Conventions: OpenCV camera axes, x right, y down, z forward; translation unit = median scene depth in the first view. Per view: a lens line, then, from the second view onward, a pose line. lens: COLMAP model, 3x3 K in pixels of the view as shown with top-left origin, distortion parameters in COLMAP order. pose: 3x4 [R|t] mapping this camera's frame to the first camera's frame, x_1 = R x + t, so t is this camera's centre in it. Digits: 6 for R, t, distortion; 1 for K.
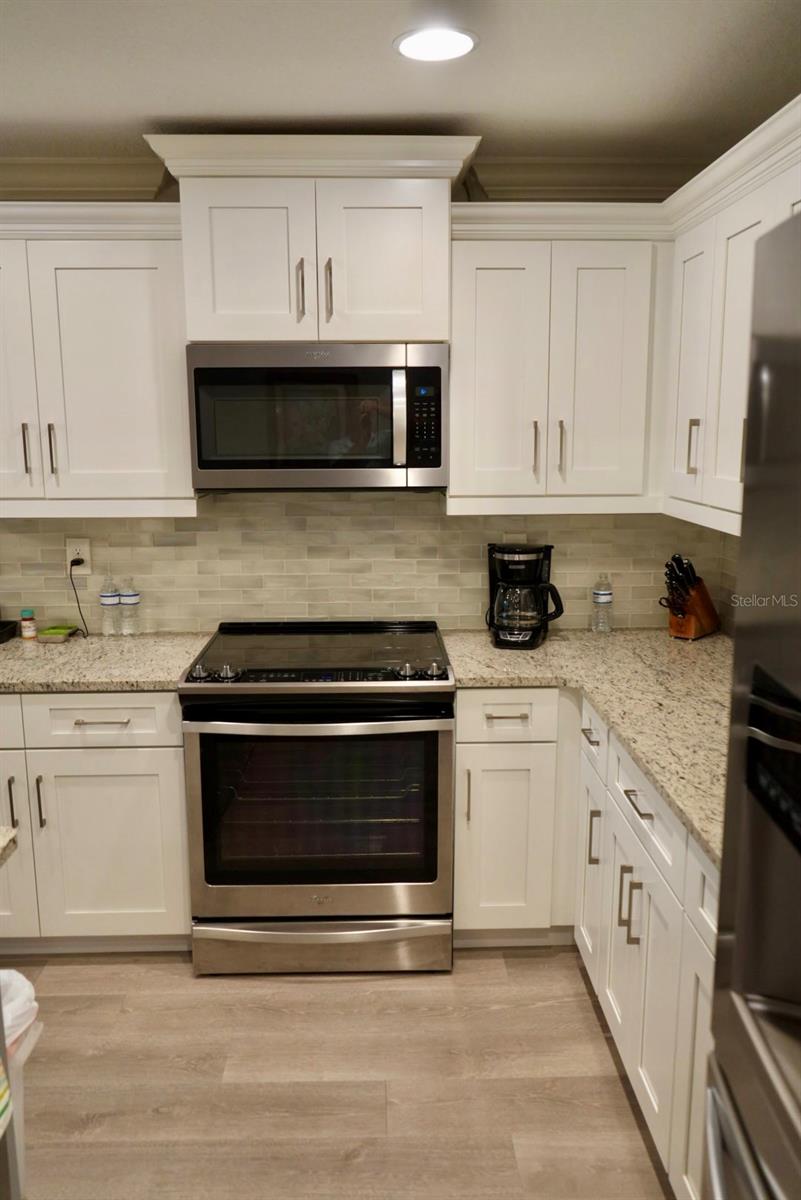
lens RADIAL K [[941.4, 0, 399.5], [0, 941.4, 603.3], [0, 0, 1]] dist [-0.023287, 0.019896]
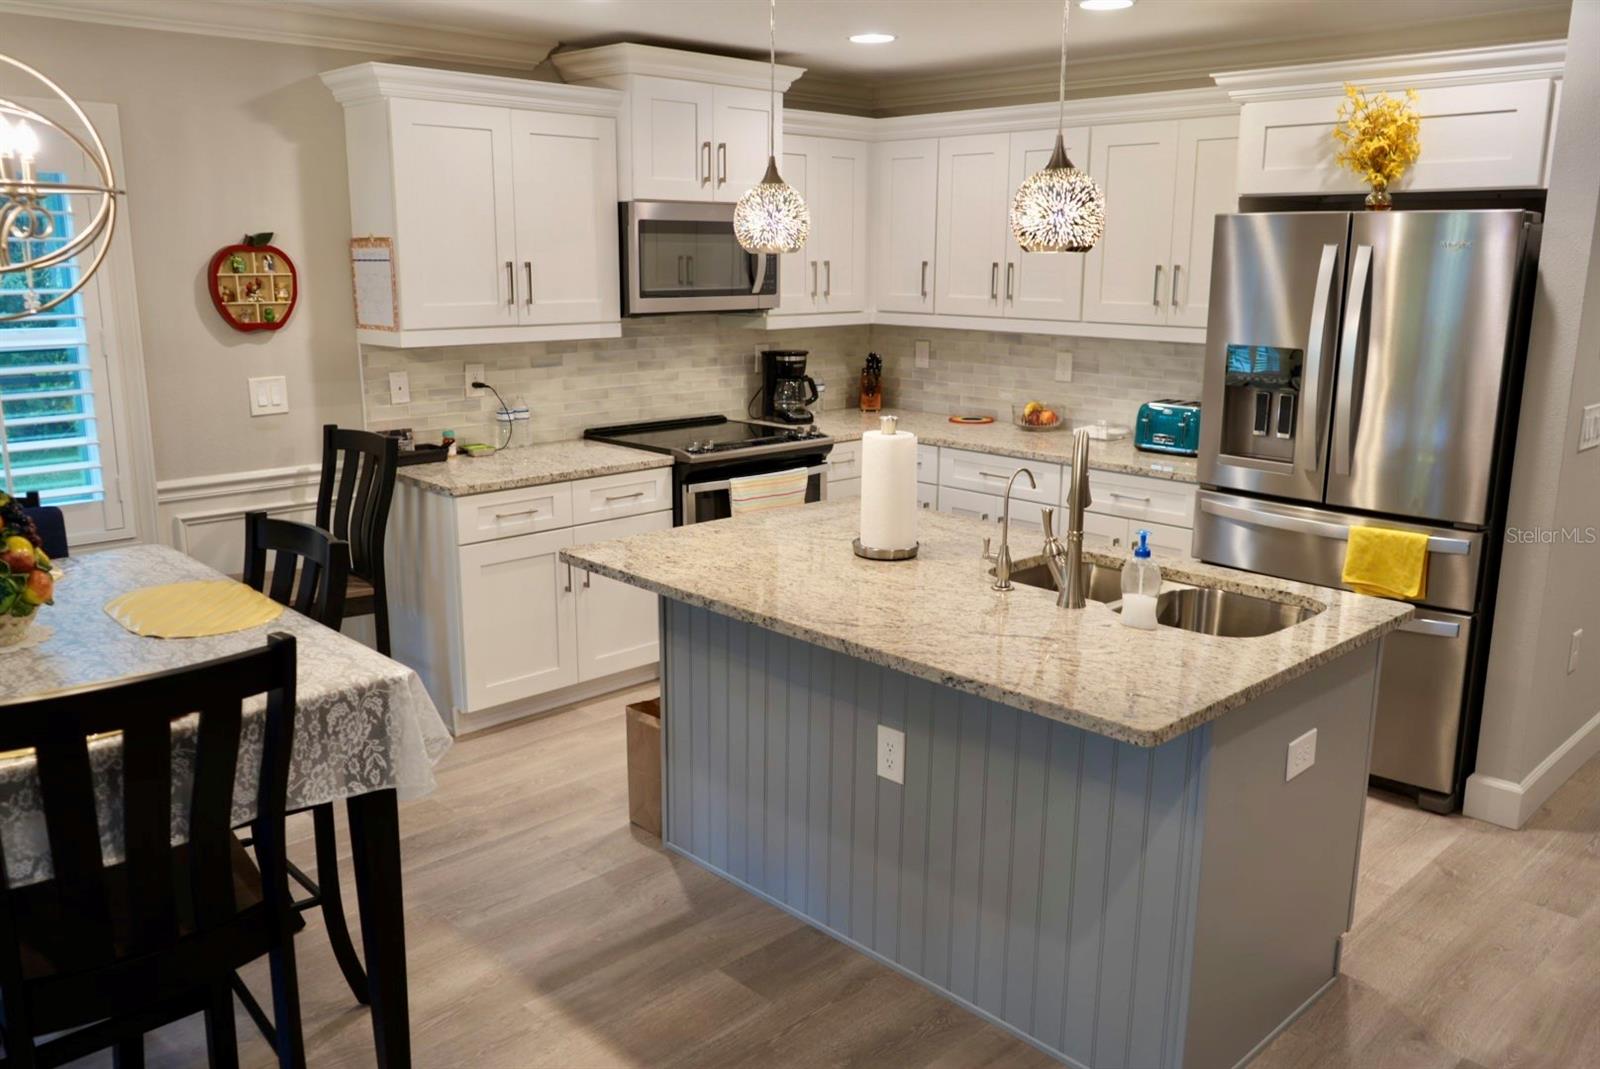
lens RADIAL K [[1255.2, 0, 797.8], [0, 1255.2, 533.5], [0, 0, 1]] dist [-0.023287, 0.019896]
pose [[0.735022, -0.139516, 0.663534, -1.072809], [0.116239, 0.990042, 0.079405, 0.056611], [-0.668005, 0.018764, 0.743920, -0.360879]]
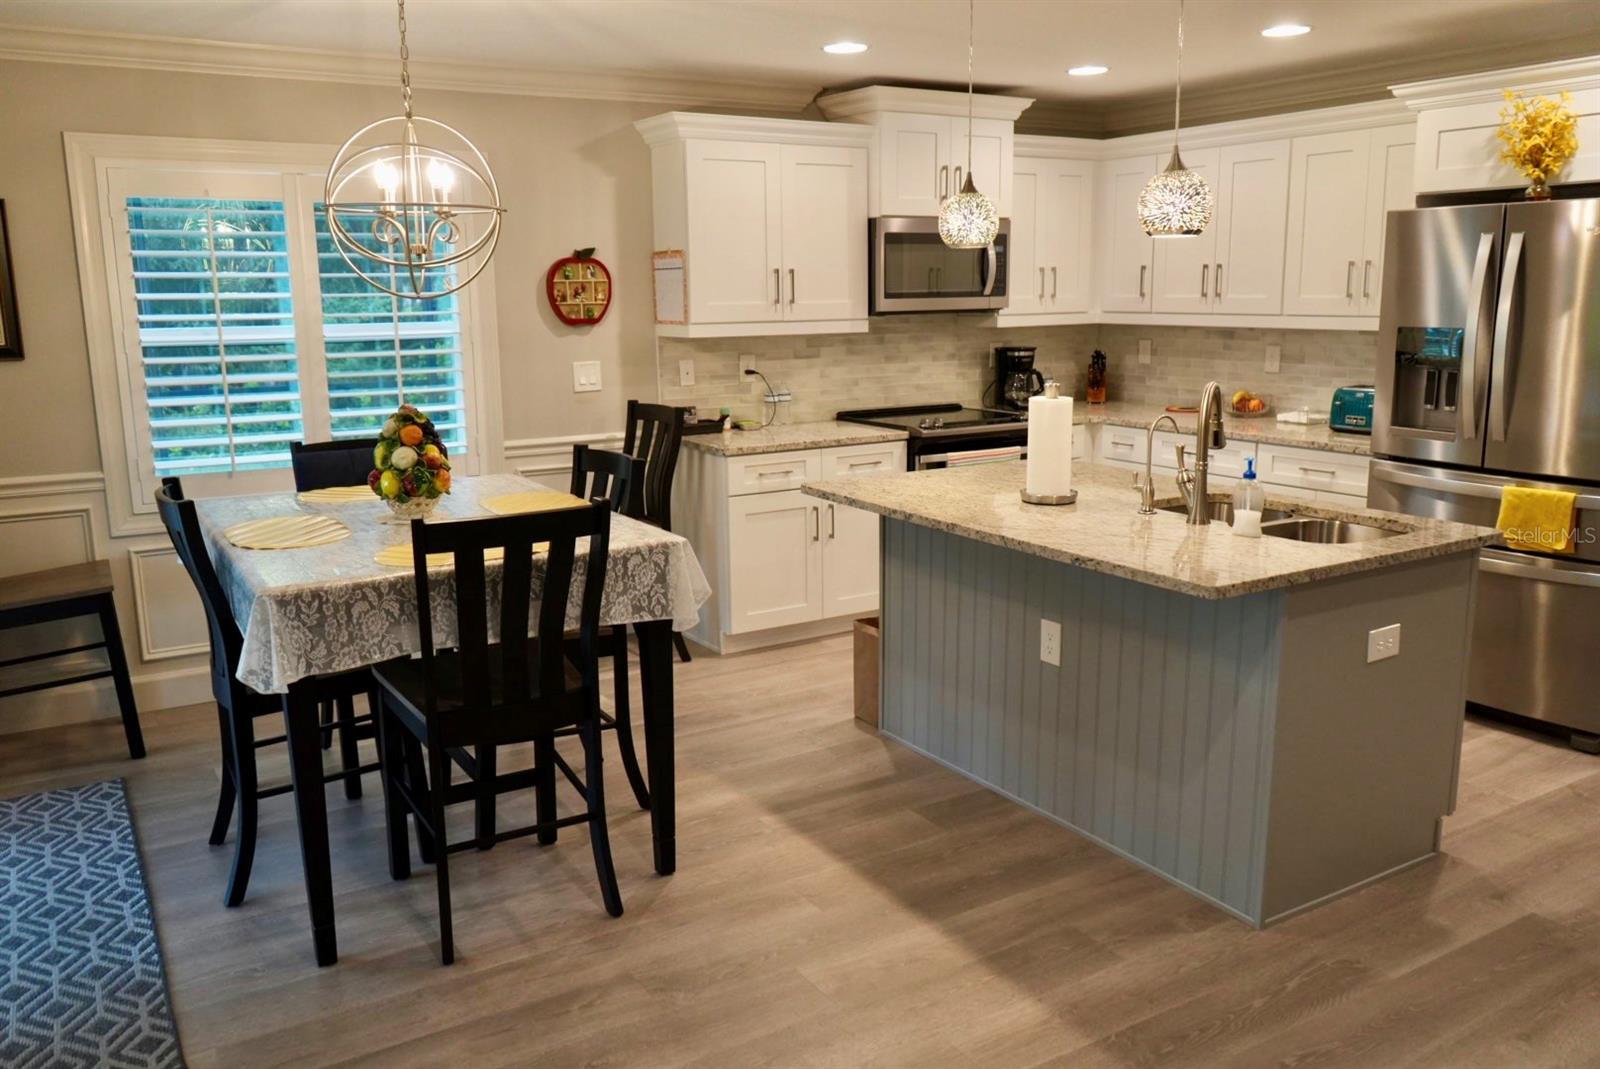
lens RADIAL K [[1255.2, 0, 795.3], [0, 1255.2, 532.9], [0, 0, 1]] dist [-0.023287, 0.019896]
pose [[0.866892, -0.103718, 0.487586, -1.185145], [0.100803, 0.994382, 0.032301, 0.134169], [-0.488197, 0.021148, 0.872477, -0.602305]]
